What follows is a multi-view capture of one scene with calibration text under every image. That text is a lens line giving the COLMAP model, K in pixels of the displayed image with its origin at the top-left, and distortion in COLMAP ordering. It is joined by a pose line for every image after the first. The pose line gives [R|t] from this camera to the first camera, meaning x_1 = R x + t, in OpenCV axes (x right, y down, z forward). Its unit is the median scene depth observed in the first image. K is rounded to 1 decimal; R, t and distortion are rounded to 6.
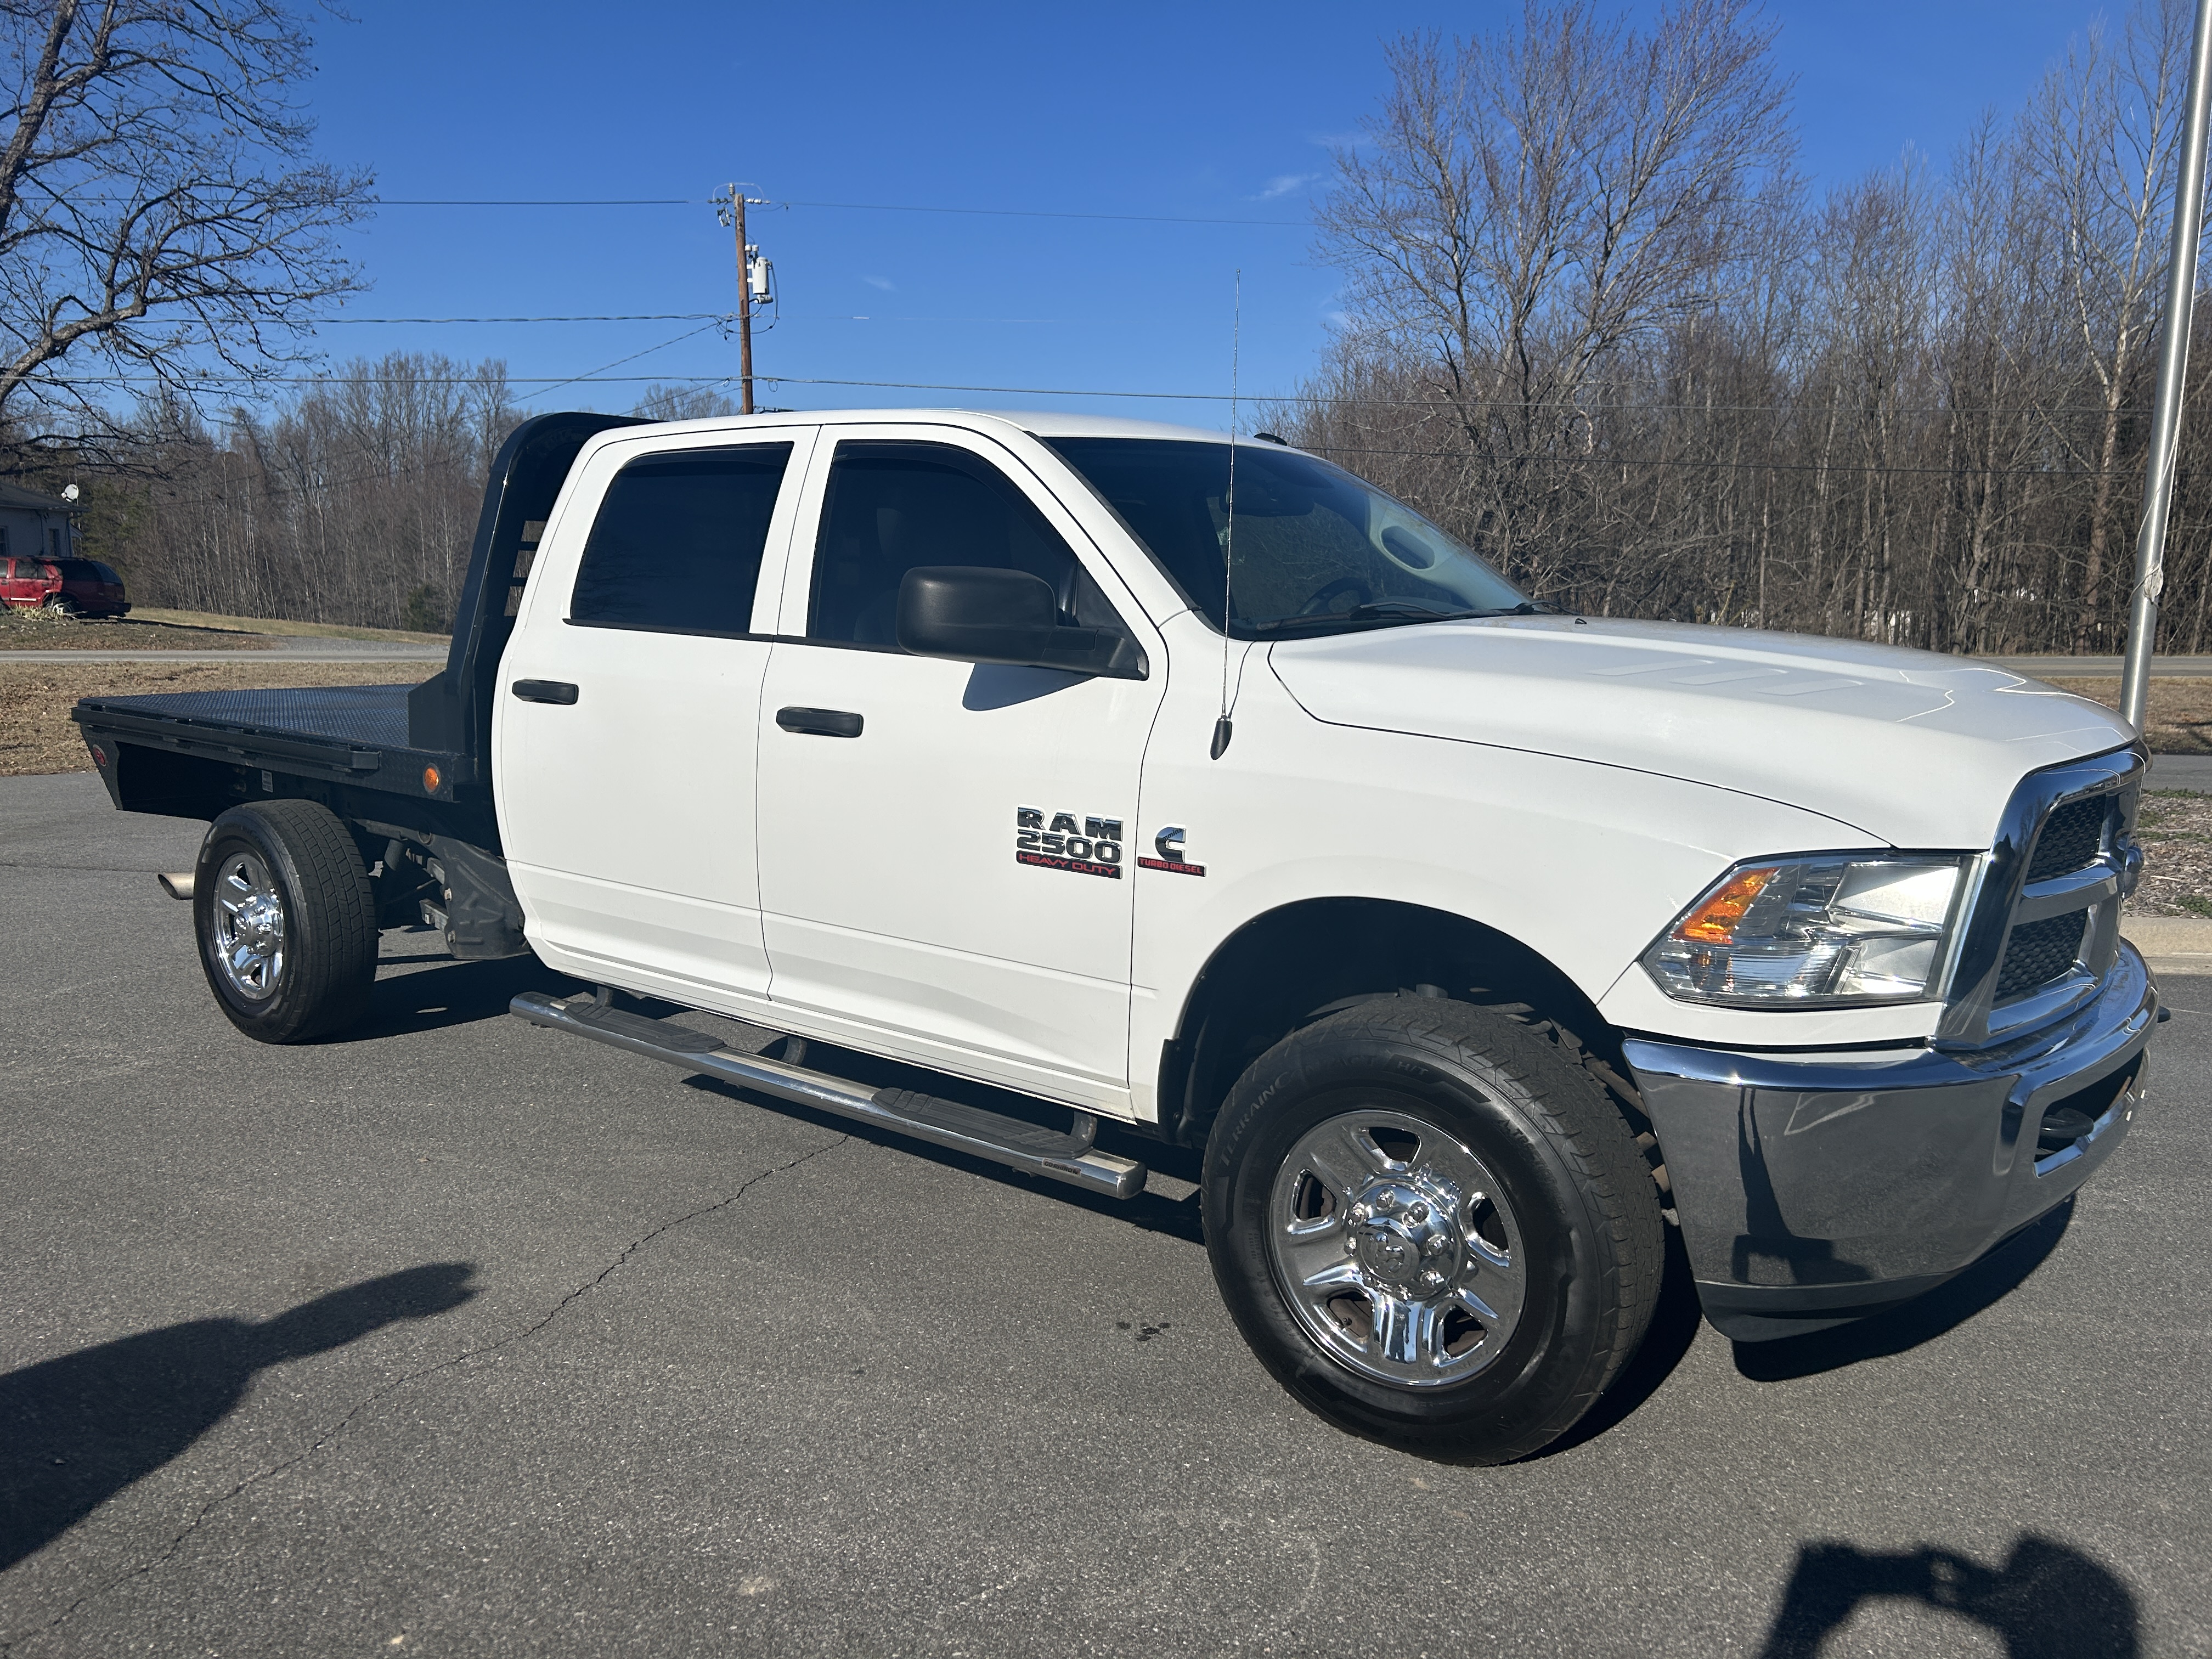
lens RADIAL K [[1687.6, 0, 1106.0], [0, 1687.6, 829.5], [0, 0, 1]] dist [0.037558, -0.052468]
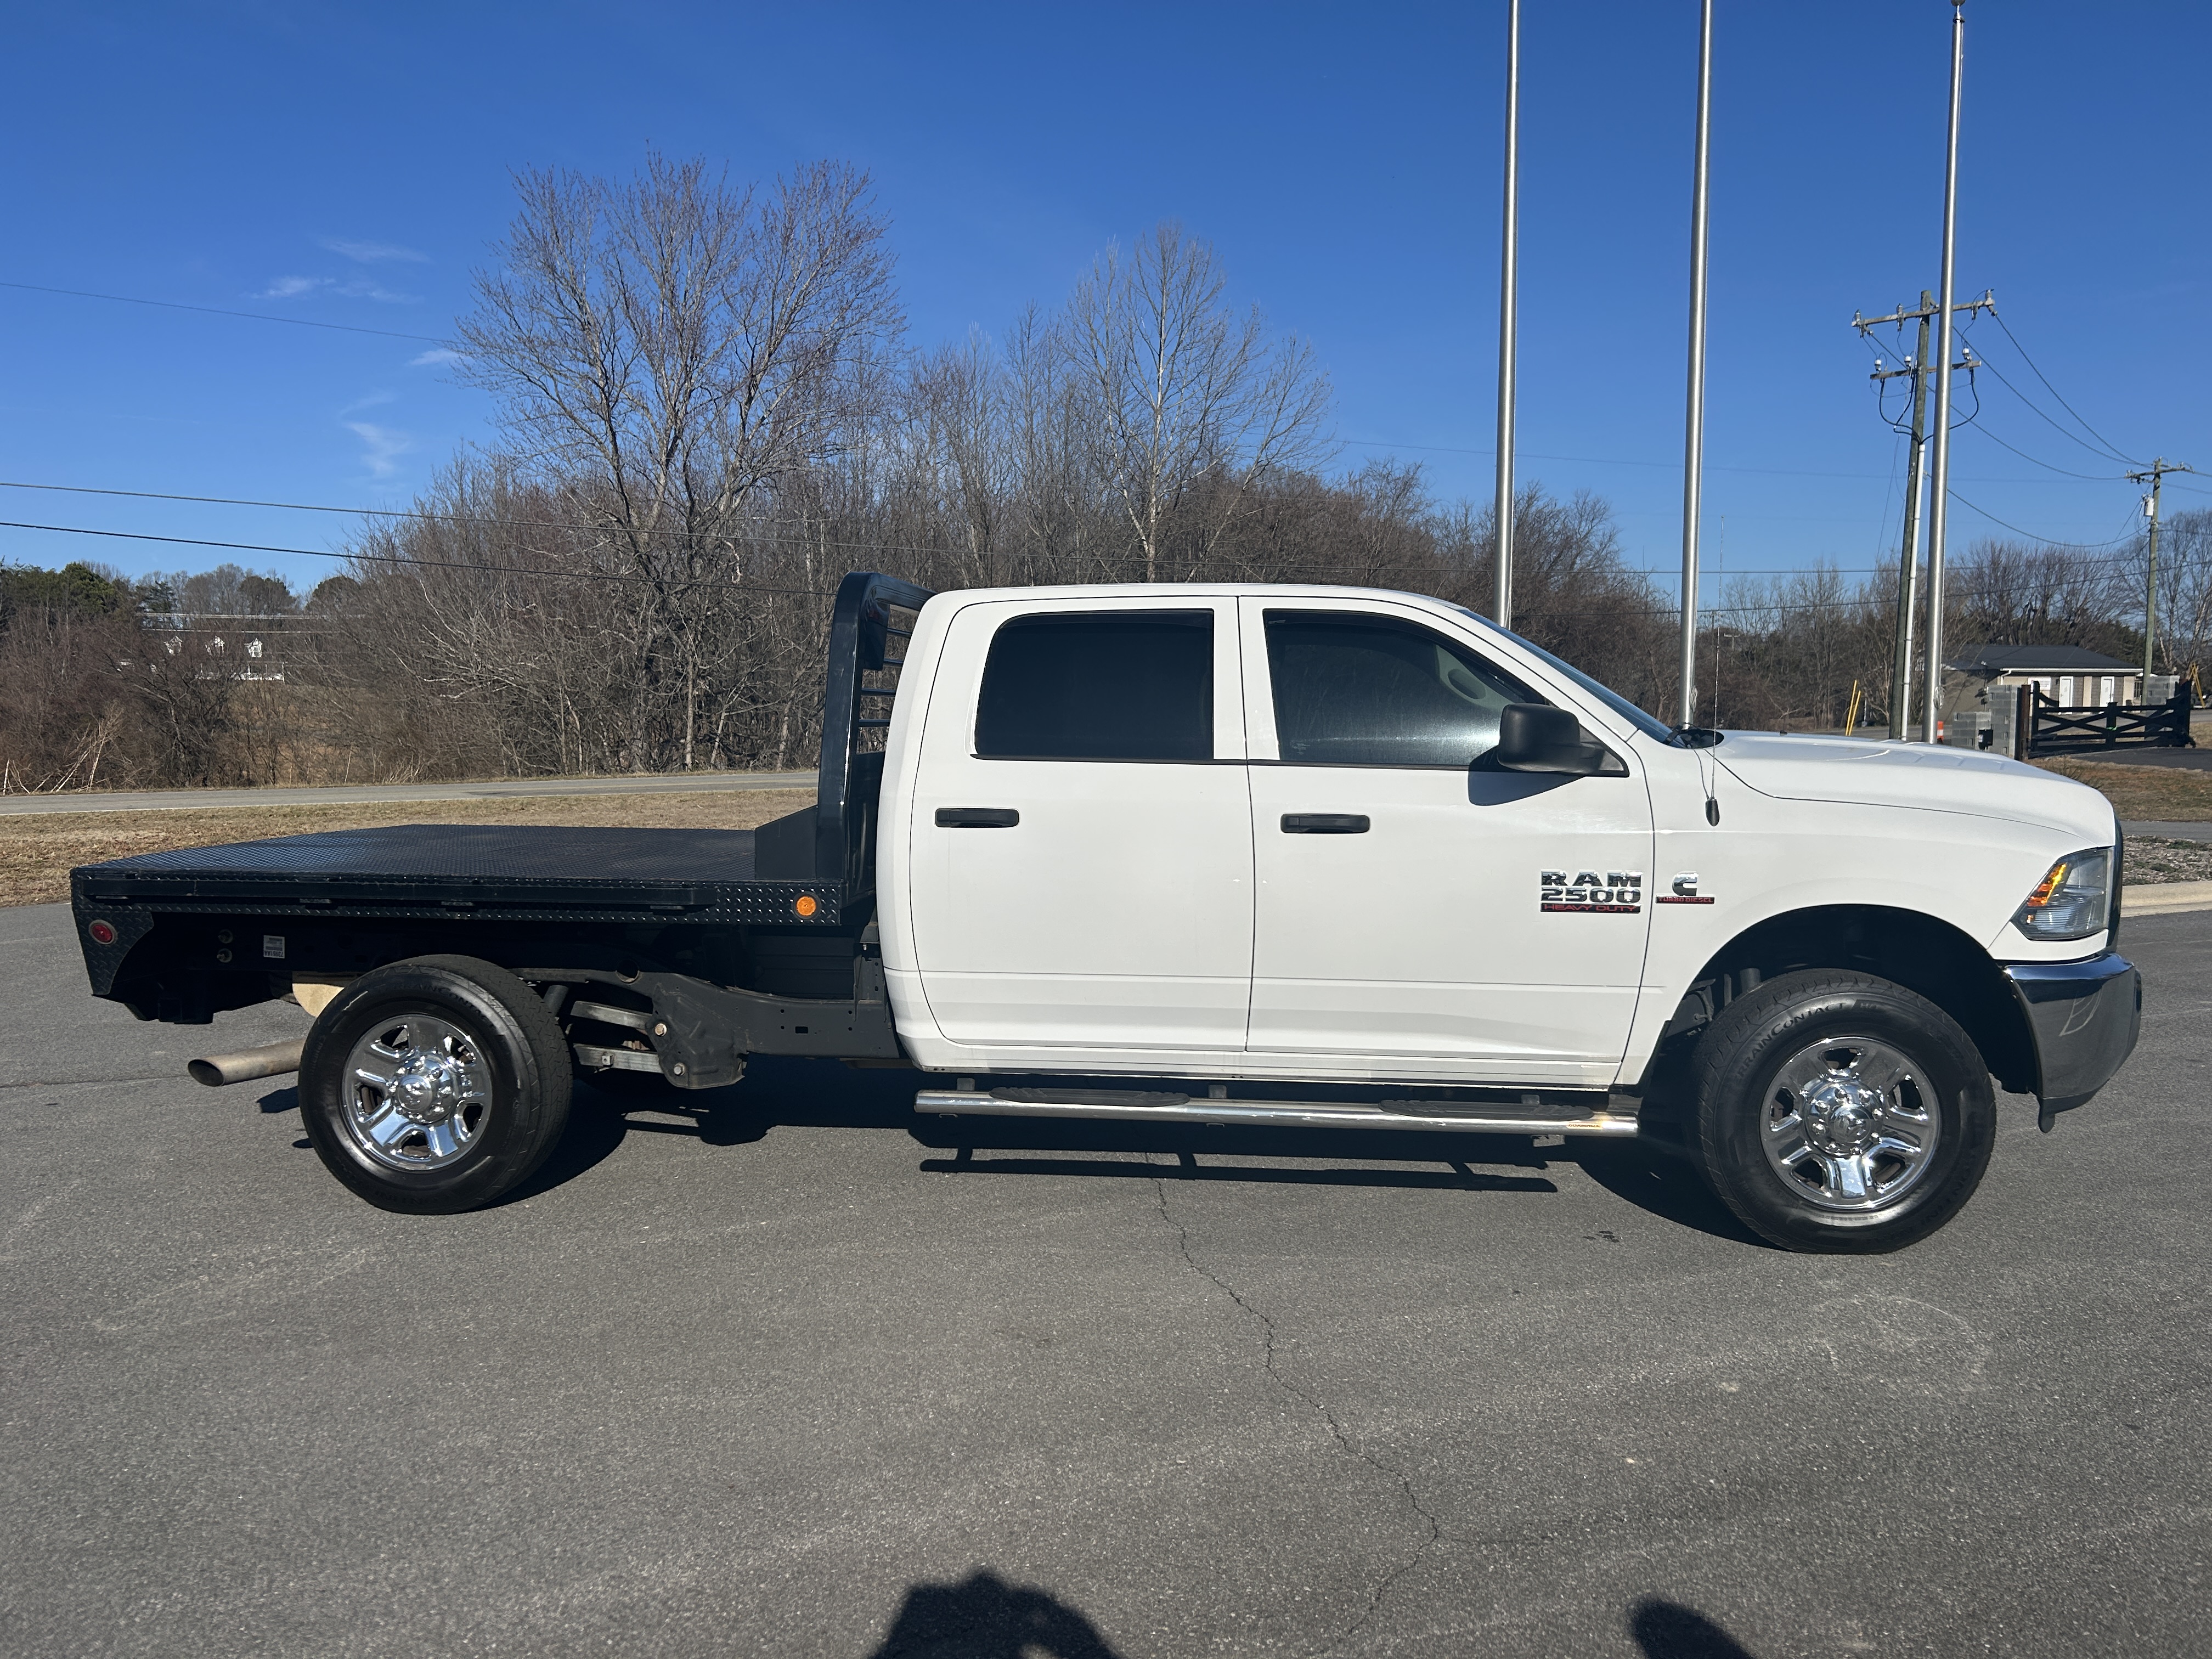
lens RADIAL K [[1687.6, 0, 1106.0], [0, 1687.6, 829.5], [0, 0, 1]] dist [0.037558, -0.052468]
pose [[0.851253, -0.053819, 0.521988, -1.100089], [0.090489, 0.994881, -0.044993, -0.018268], [-0.516894, 0.085534, 0.851765, -0.022471]]
